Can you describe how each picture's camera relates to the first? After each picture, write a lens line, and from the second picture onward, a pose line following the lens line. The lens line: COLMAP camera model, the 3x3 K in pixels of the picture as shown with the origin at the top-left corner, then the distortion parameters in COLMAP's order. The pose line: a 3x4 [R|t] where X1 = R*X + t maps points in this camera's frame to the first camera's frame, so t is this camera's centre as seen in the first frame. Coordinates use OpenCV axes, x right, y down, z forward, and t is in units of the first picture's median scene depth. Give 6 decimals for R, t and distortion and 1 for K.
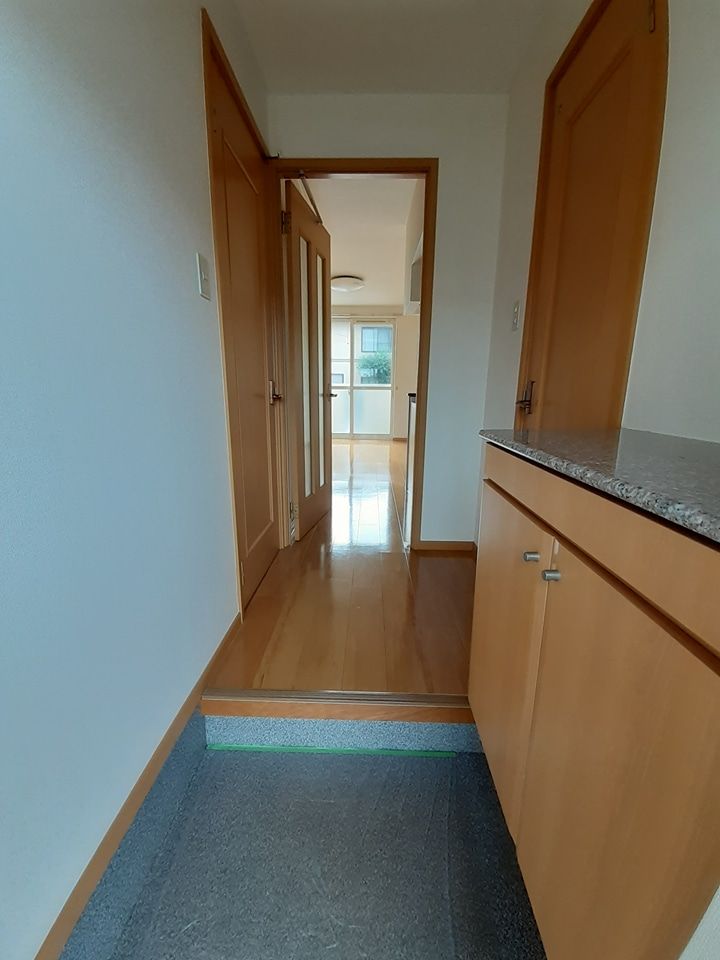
lens RADIAL K [[383.7, 0, 362.6], [0, 383.7, 476.5], [0, 0, 1]] dist [-0.000175, -0.000006]
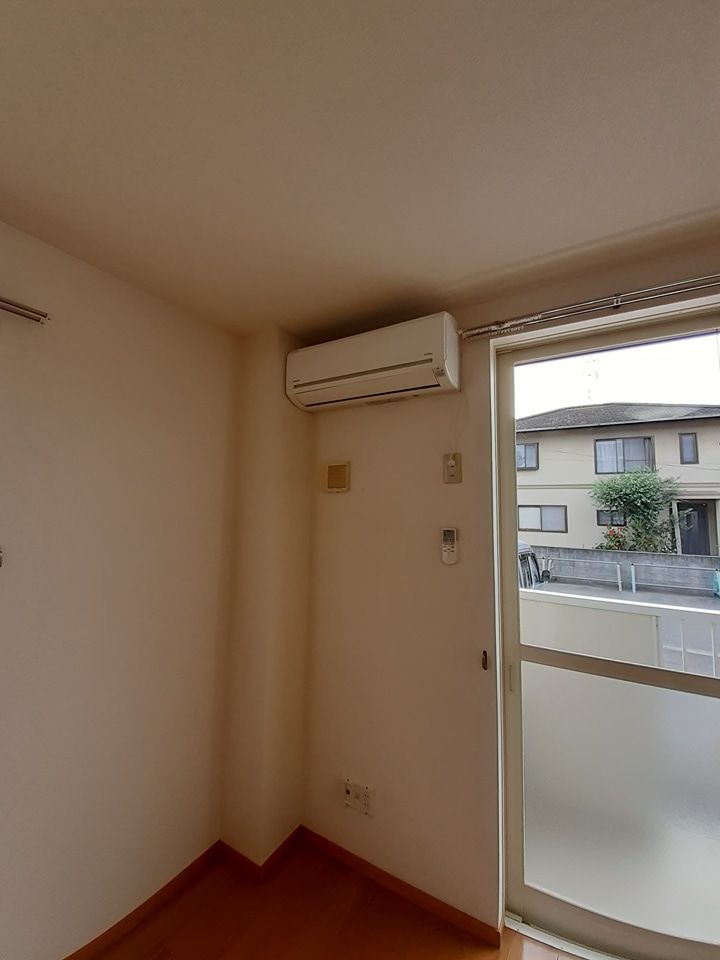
lens RADIAL K [[383.7, 0, 362.6], [0, 383.7, 476.5], [0, 0, 1]] dist [-0.000175, -0.000006]
pose [[0.876473, -0.040821, -0.479717, -0.047325], [-0.110976, 0.952438, -0.283805, -0.108650], [0.468486, 0.301985, 0.830256, 0.324196]]
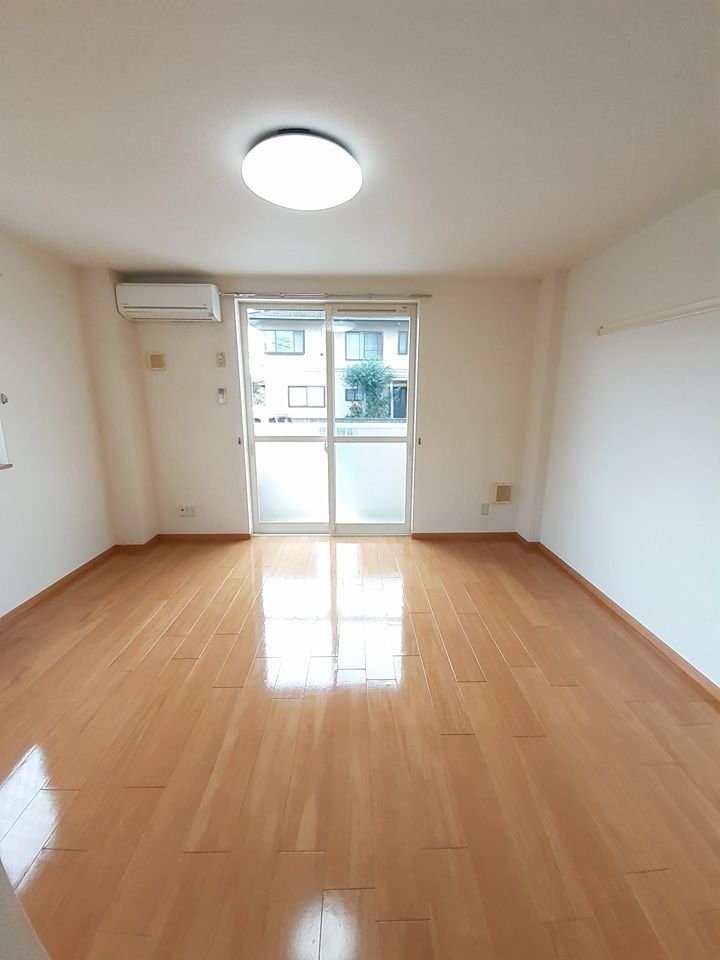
lens RADIAL K [[383.7, 0, 362.6], [0, 383.7, 476.5], [0, 0, 1]] dist [-0.000175, -0.000006]
pose [[0.999117, -0.019013, 0.037459, -0.002190], [0.019512, 0.999725, -0.013015, -0.069699], [-0.037201, 0.013735, 0.999213, 0.193441]]
